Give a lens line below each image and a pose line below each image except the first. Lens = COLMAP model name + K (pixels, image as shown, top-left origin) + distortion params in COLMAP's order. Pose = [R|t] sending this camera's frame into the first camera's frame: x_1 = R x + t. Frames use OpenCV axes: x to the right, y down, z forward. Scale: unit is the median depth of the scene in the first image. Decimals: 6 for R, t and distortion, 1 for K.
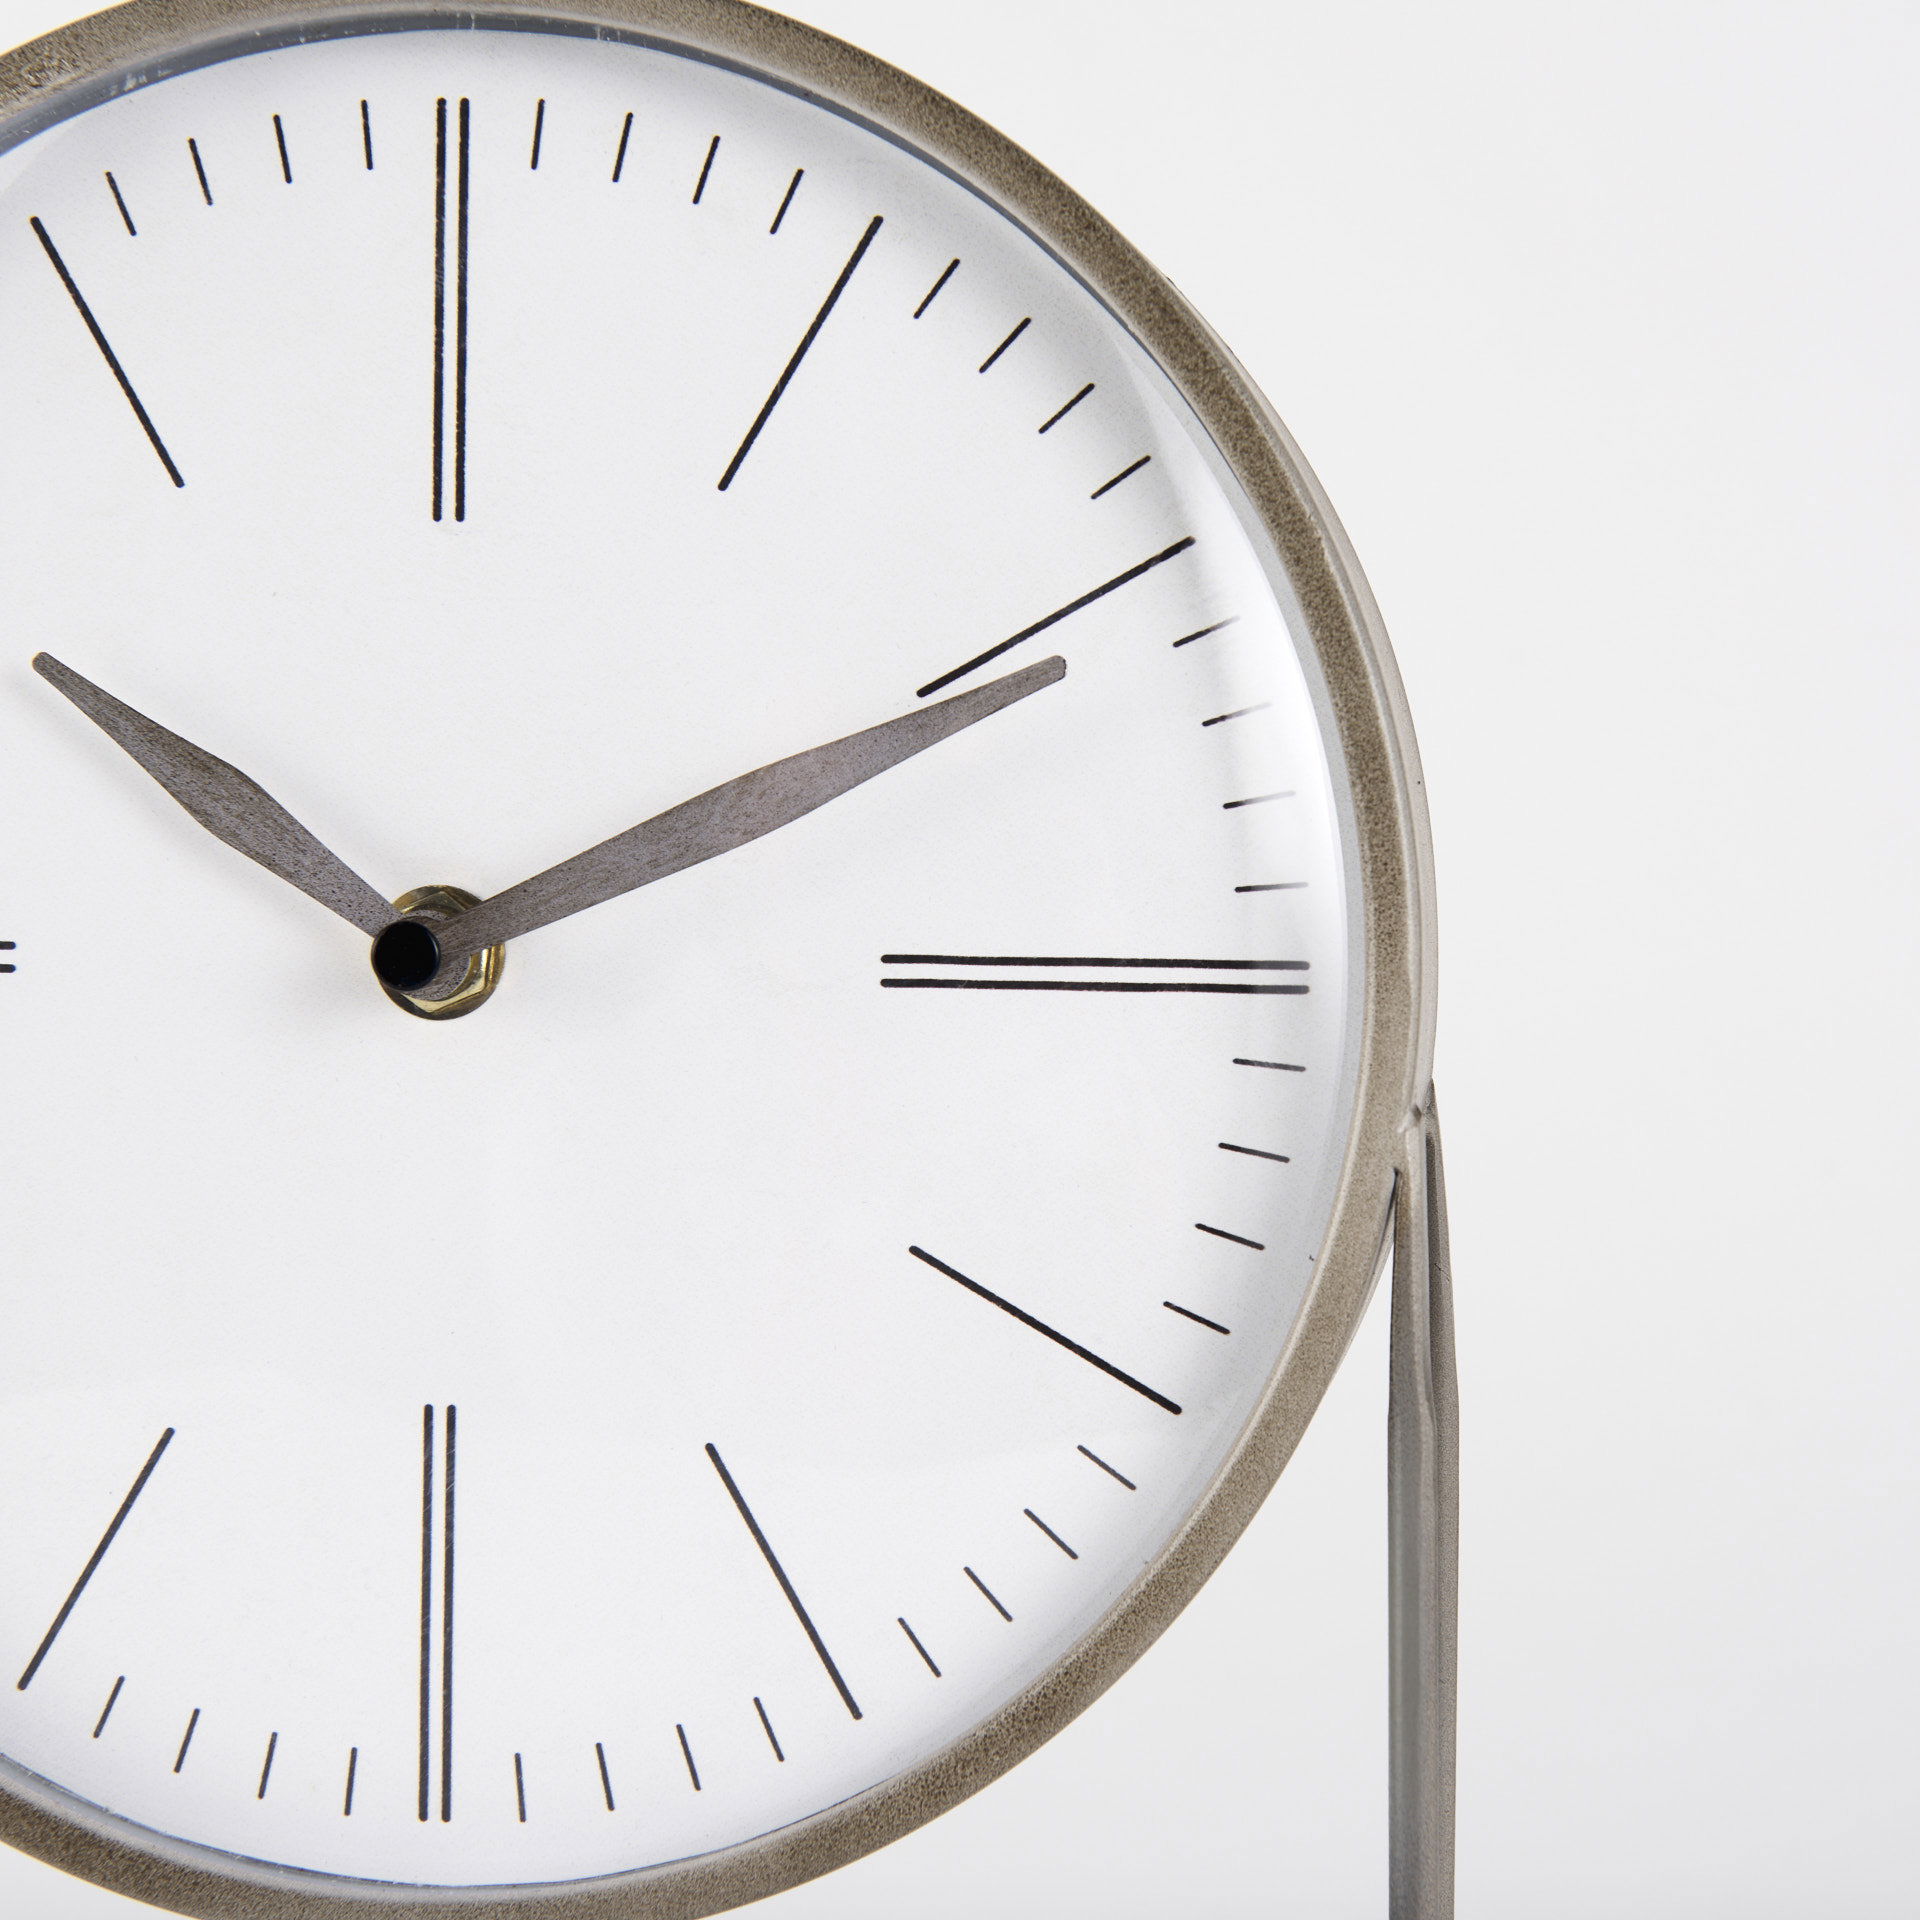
lens RADIAL K [[4407.3, 0, 1077.3], [0, 4407.3, 1088.7], [0, 0, 1]] dist [-0.030379, 0.000000]
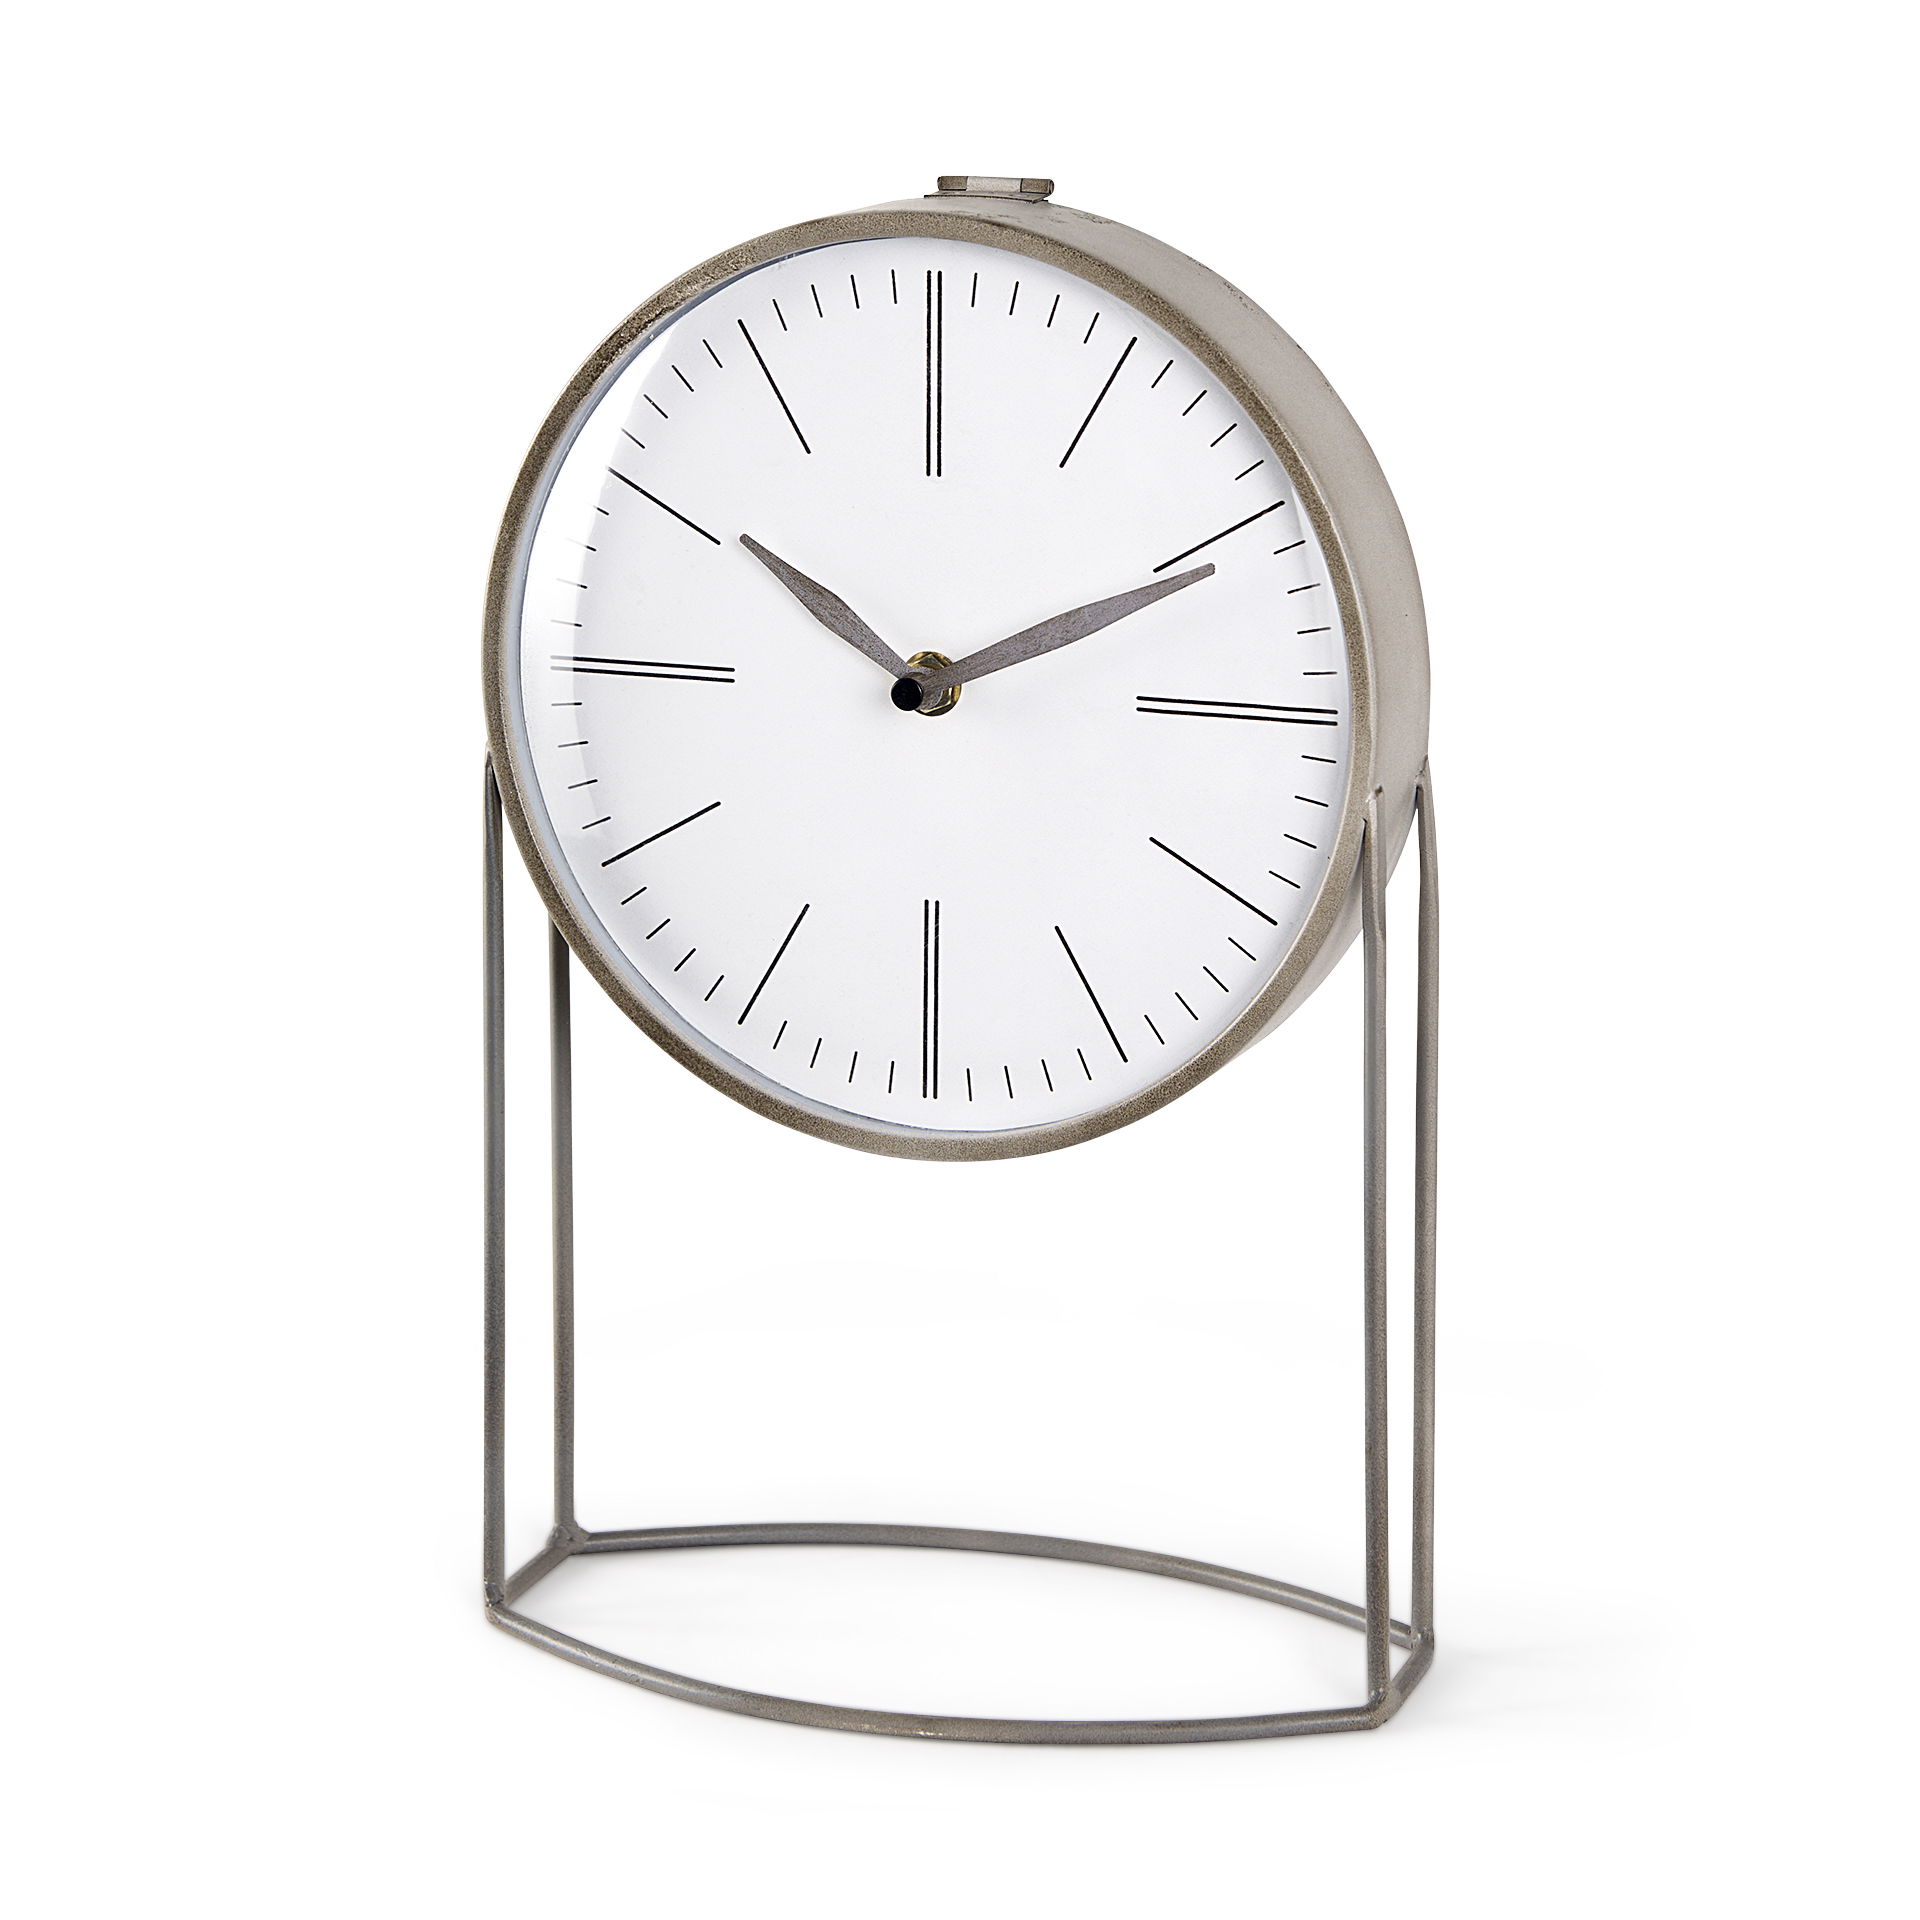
lens RADIAL K [[4969.3, 0, 959.1], [0, 4969.3, 947.0], [0, 0, 1]] dist [-0.067837, 0.000000]
pose [[0.964692, 0.049112, -0.258761, 0.477823], [-0.002915, 0.984392, 0.175968, -0.321056], [0.263364, -0.169000, 0.949778, -1.228011]]
